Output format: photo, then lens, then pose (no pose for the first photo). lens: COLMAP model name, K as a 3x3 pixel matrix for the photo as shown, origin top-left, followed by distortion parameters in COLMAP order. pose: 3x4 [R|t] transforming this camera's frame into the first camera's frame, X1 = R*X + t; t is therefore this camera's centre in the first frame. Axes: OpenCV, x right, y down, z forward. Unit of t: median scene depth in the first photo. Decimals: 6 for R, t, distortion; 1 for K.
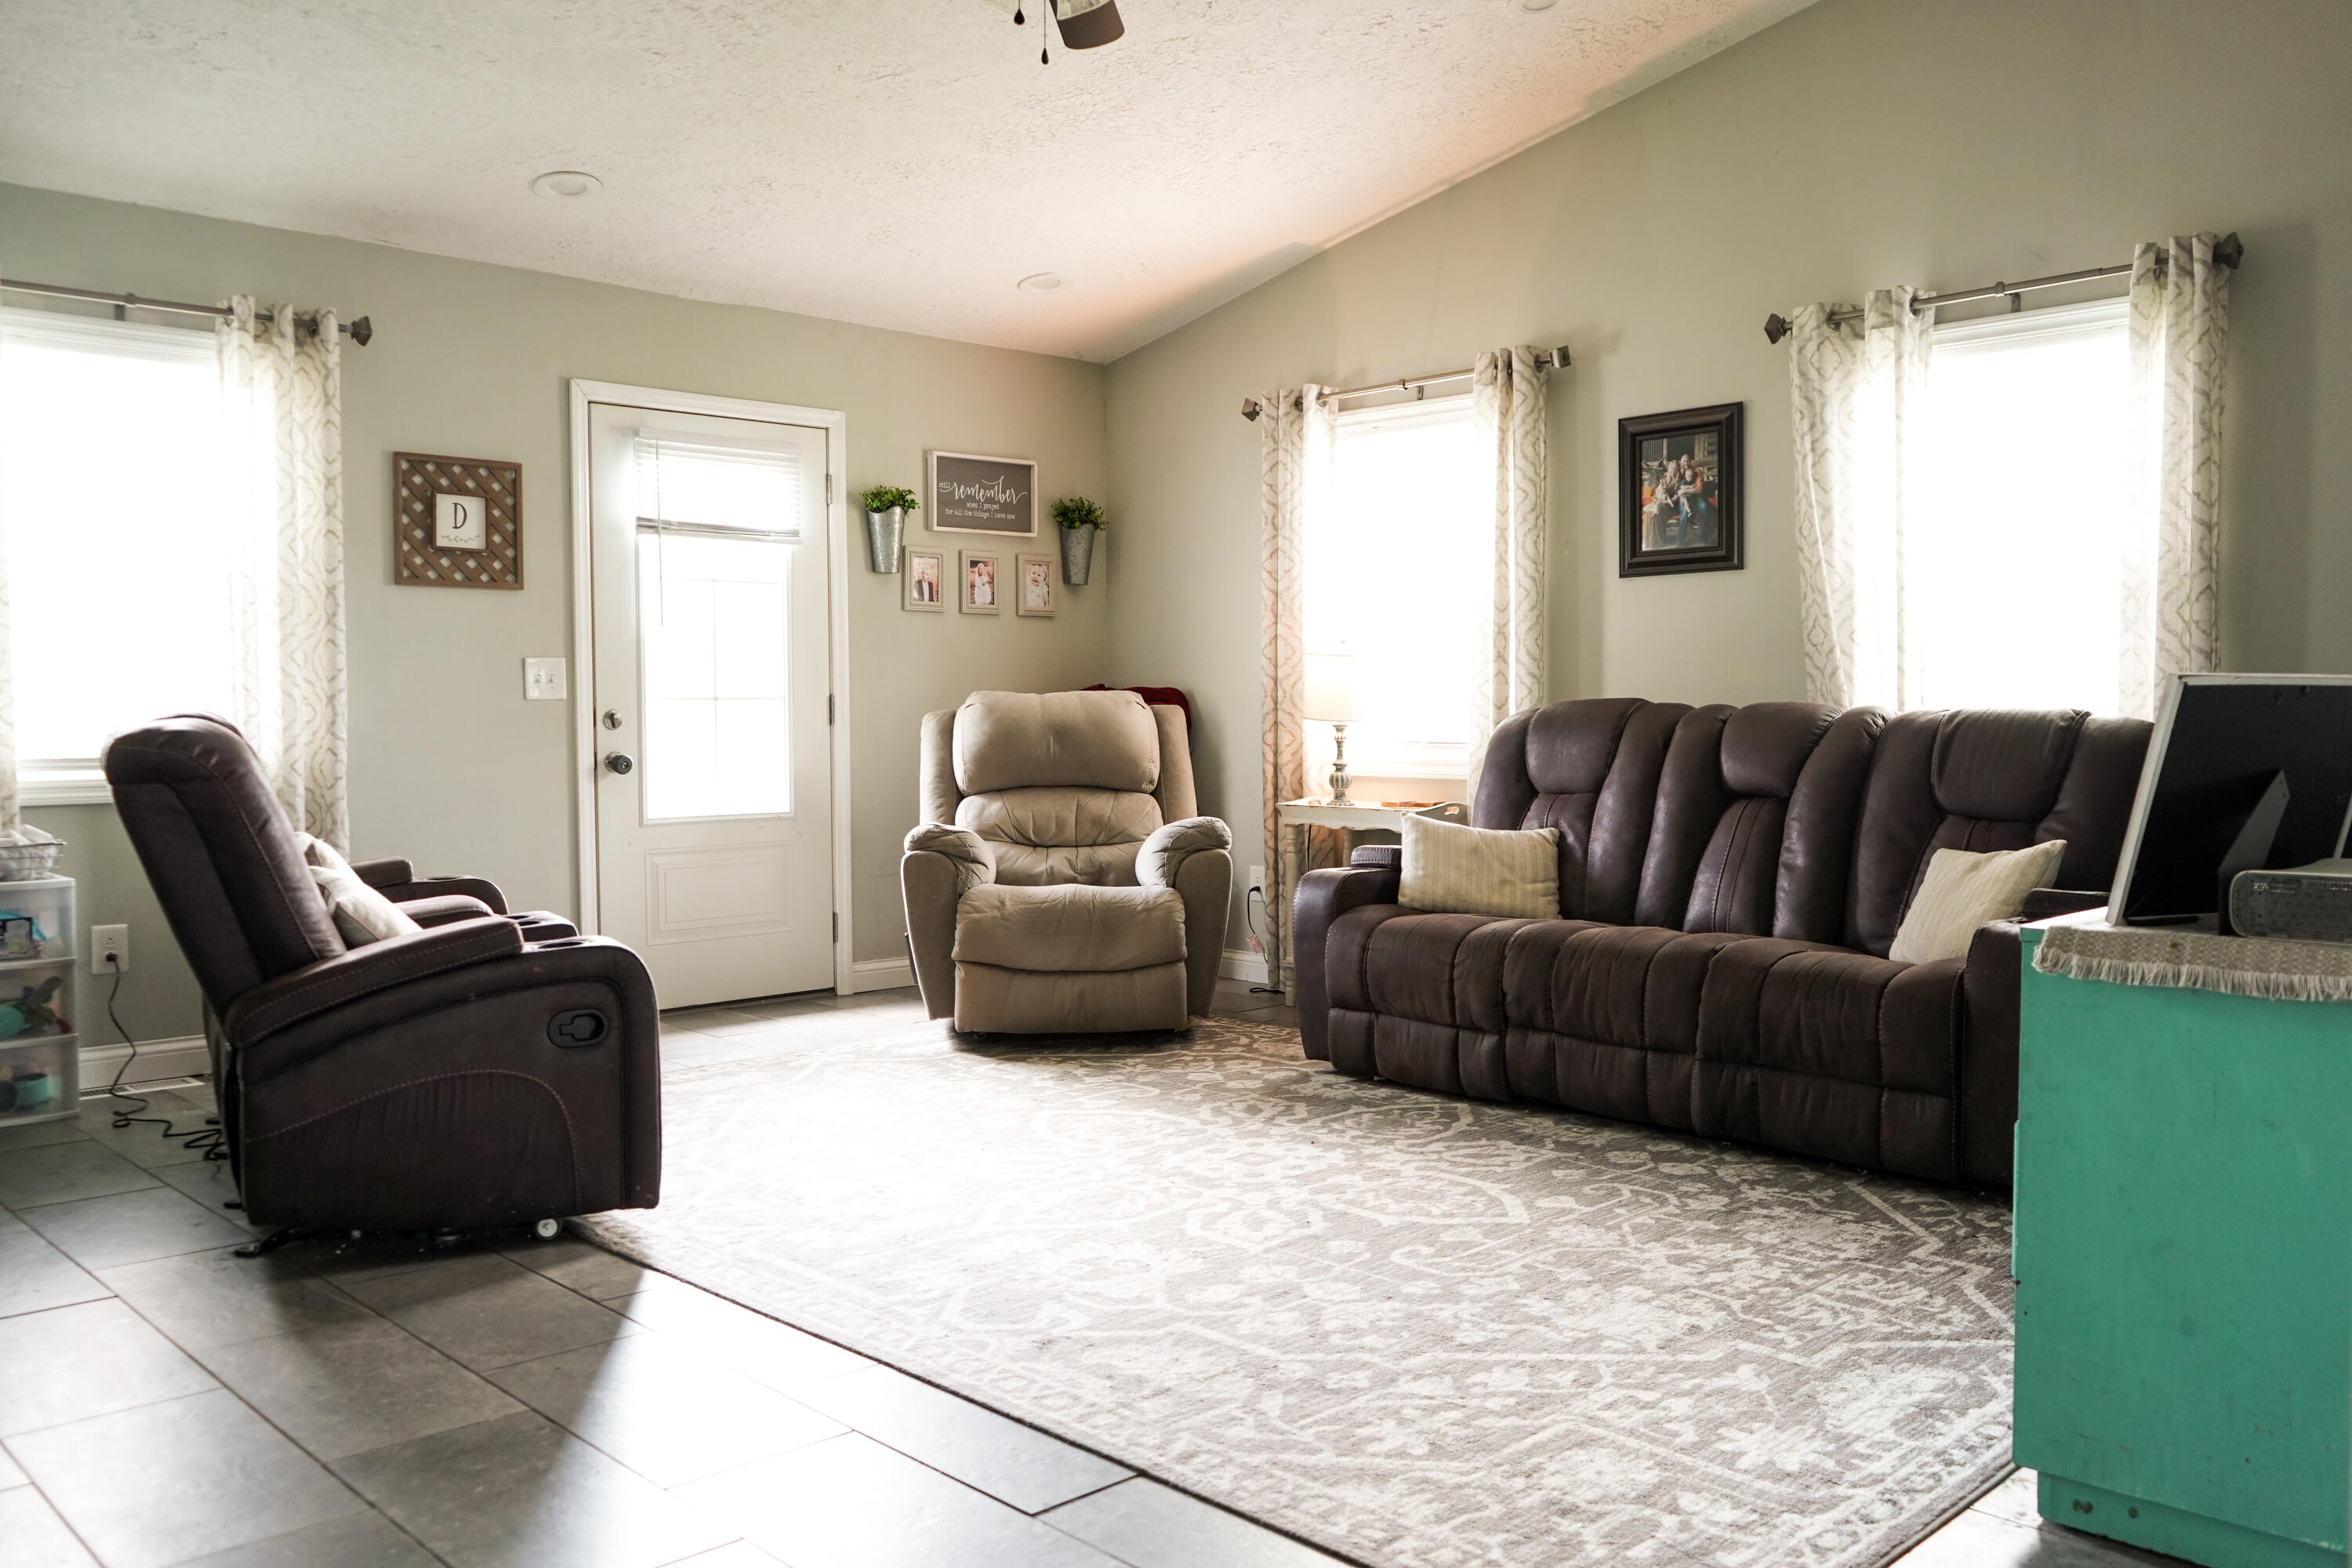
lens RADIAL K [[1862.5, 0, 1176.2], [0, 1862.5, 782.8], [0, 0, 1]] dist [0.001482, -0.000003]
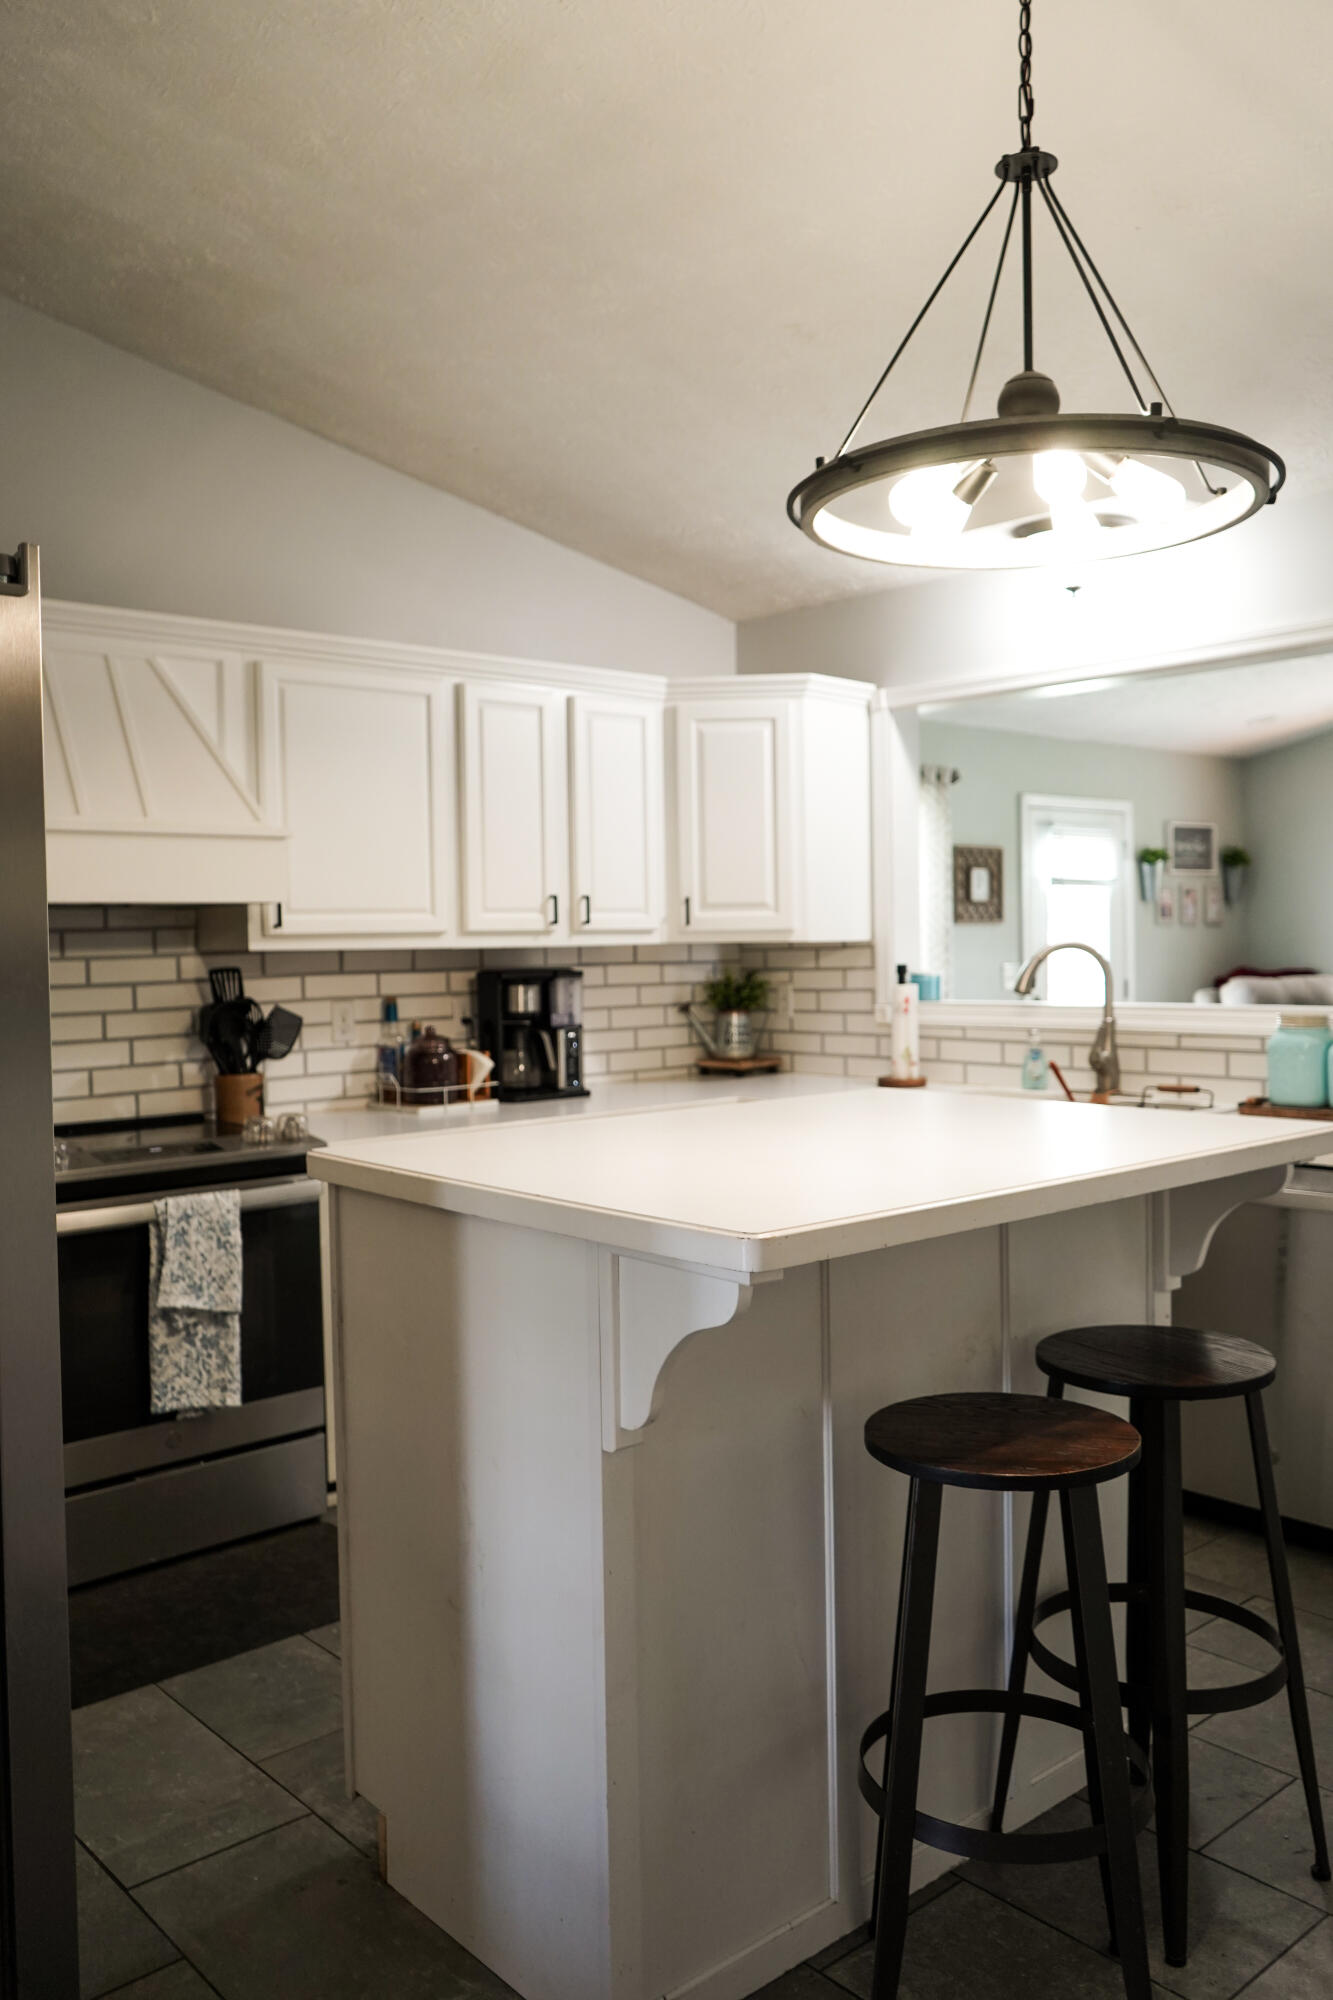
lens RADIAL K [[1583.8, 0, 666.3], [0, 1583.8, 998.8], [0, 0, 1]] dist [0.001482, -0.000003]
pose [[0.999090, -0.009946, -0.041465, -0.513786], [0.009907, 0.999950, -0.001149, -0.032552], [0.041474, 0.000737, 0.999139, -0.364400]]
